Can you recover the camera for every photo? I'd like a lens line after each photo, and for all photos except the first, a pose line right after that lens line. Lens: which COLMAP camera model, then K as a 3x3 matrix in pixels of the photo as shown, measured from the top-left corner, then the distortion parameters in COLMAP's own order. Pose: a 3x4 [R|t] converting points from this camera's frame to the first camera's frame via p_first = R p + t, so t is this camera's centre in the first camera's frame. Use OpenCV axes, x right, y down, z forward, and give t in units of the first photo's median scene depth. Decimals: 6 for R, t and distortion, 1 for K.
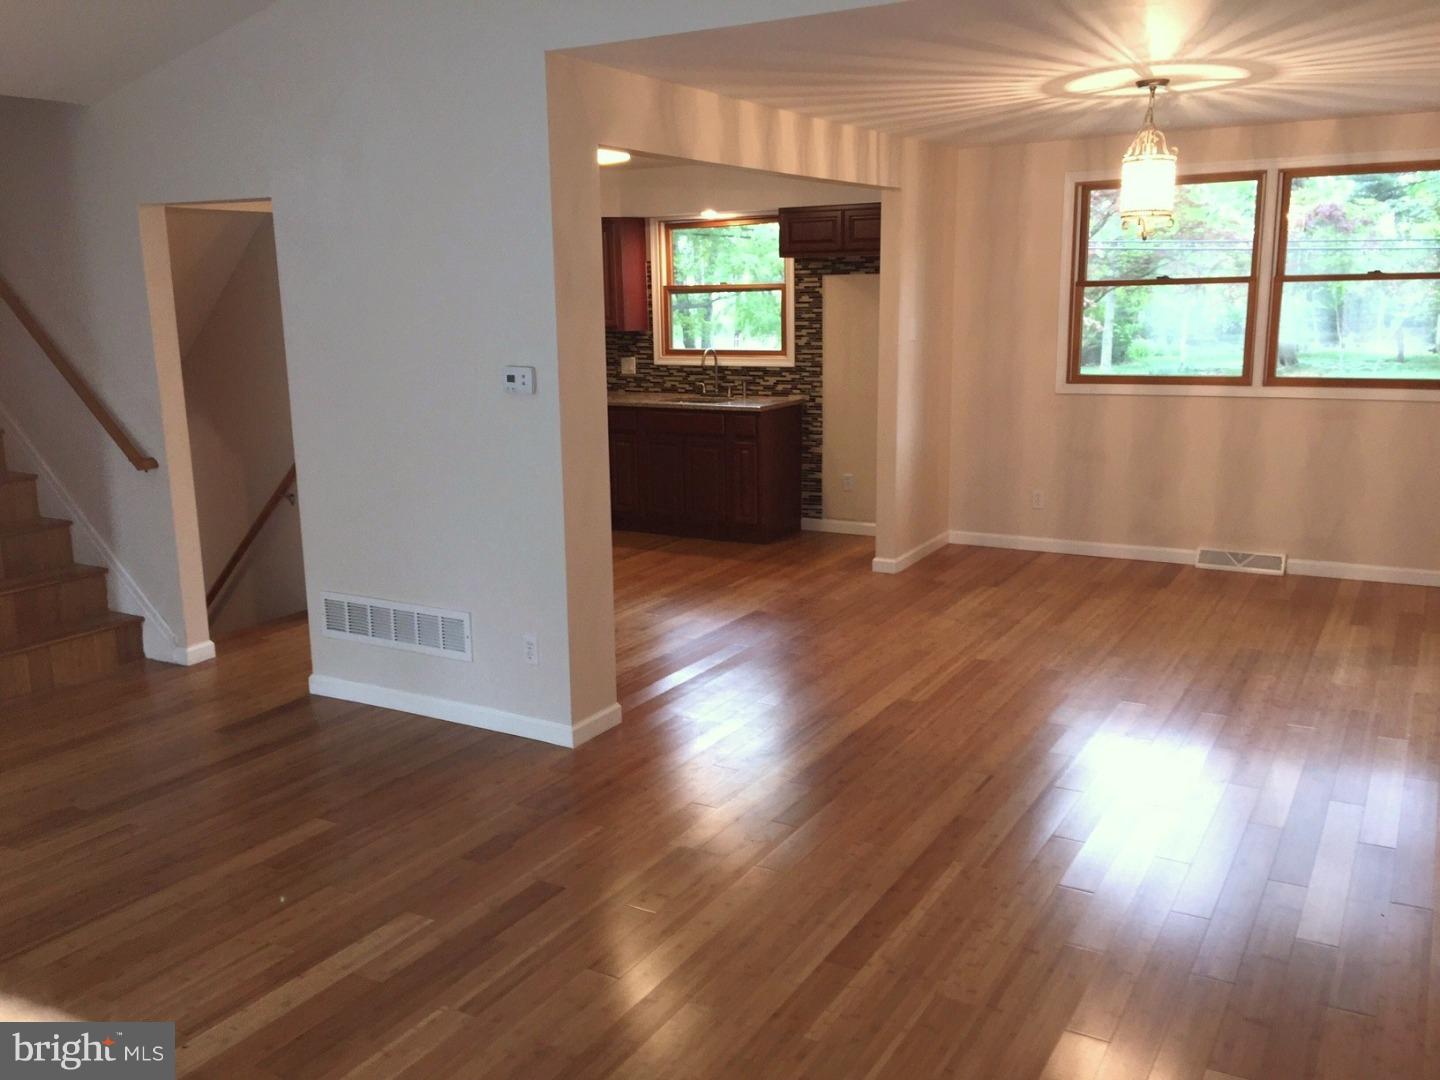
lens RADIAL K [[1238.7, 0, 720.0], [0, 1238.7, 540.0], [0, 0, 1]] dist [0.066113, -0.011408]
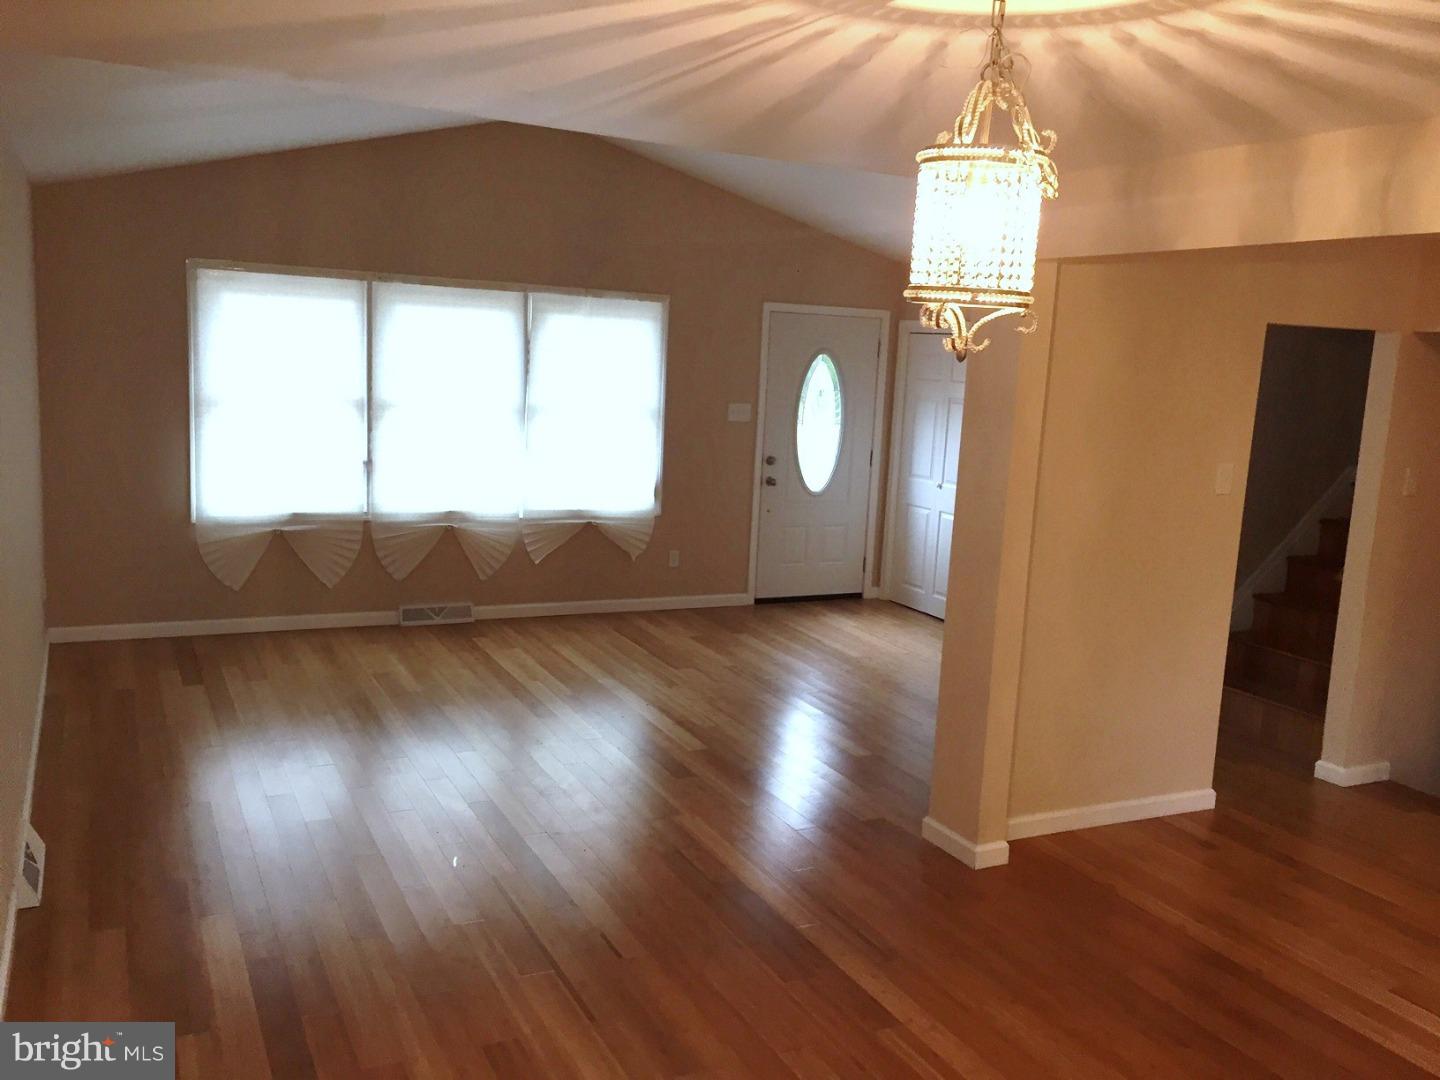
lens RADIAL K [[1238.7, 0, 720.0], [0, 1238.7, 540.0], [0, 0, 1]] dist [0.066113, -0.011408]
pose [[-0.552947, 0.112748, -0.825553, 0.579186], [-0.206001, 0.941545, 0.266566, -0.220838], [0.807349, 0.317462, -0.497398, 0.930572]]
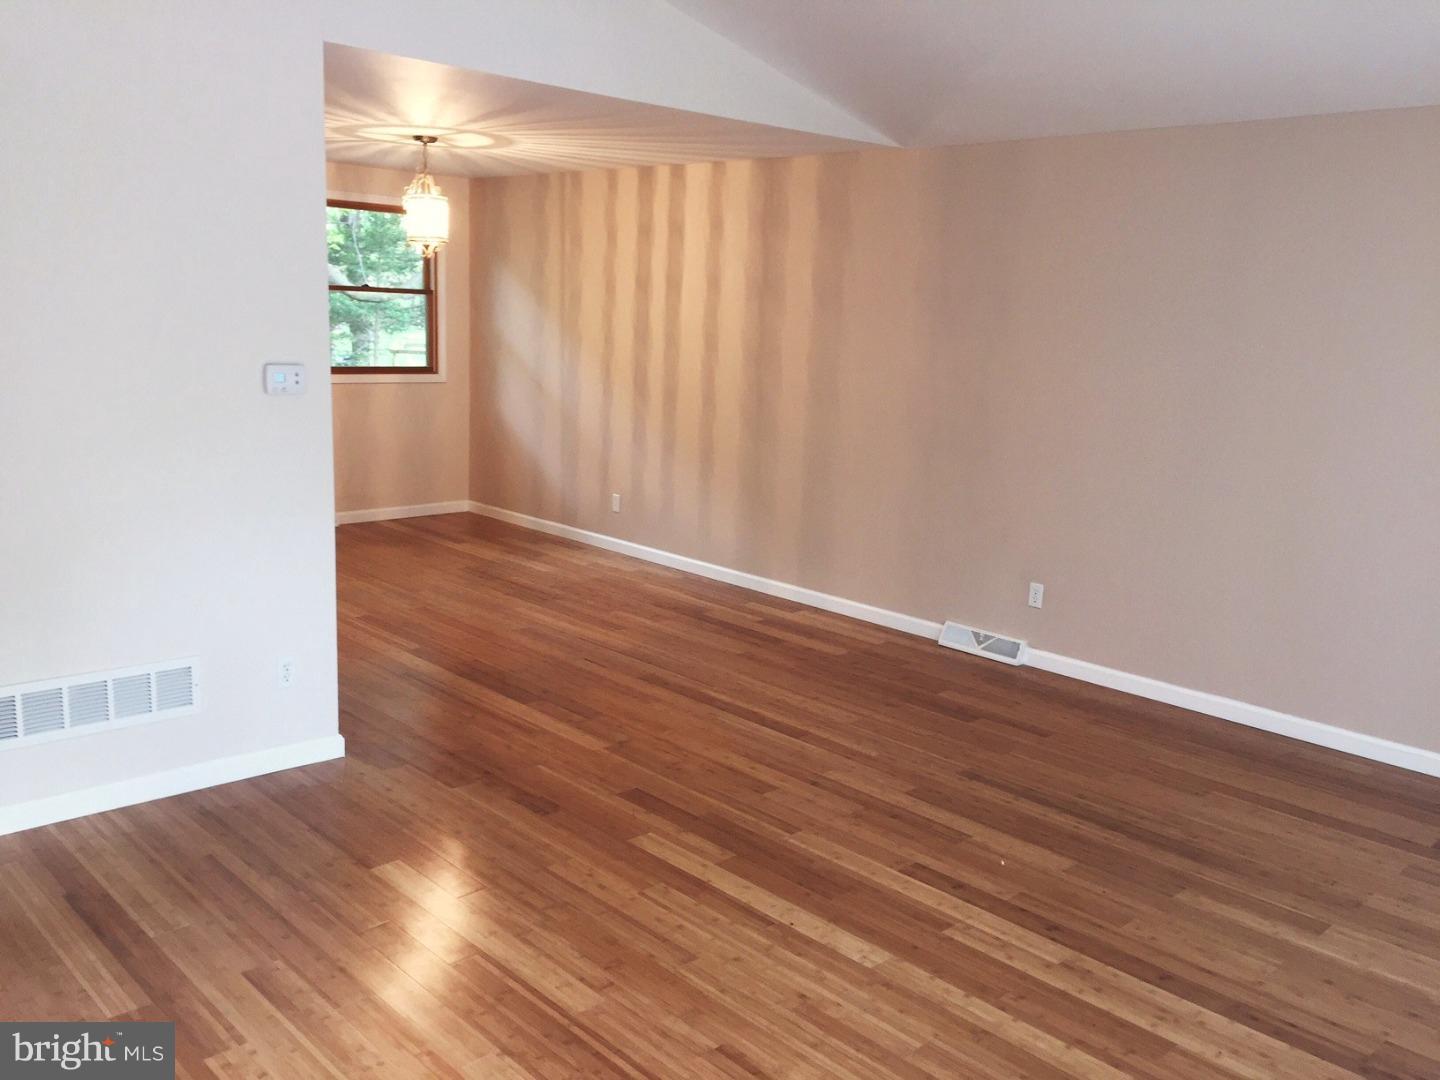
lens RADIAL K [[1238.7, 0, 720.0], [0, 1238.7, 540.0], [0, 0, 1]] dist [0.066113, -0.011408]
pose [[0.284633, -0.156568, 0.945765, -0.670567], [0.147266, 0.982003, 0.118247, -0.051764], [-0.947258, 0.105622, 0.302567, 0.288240]]
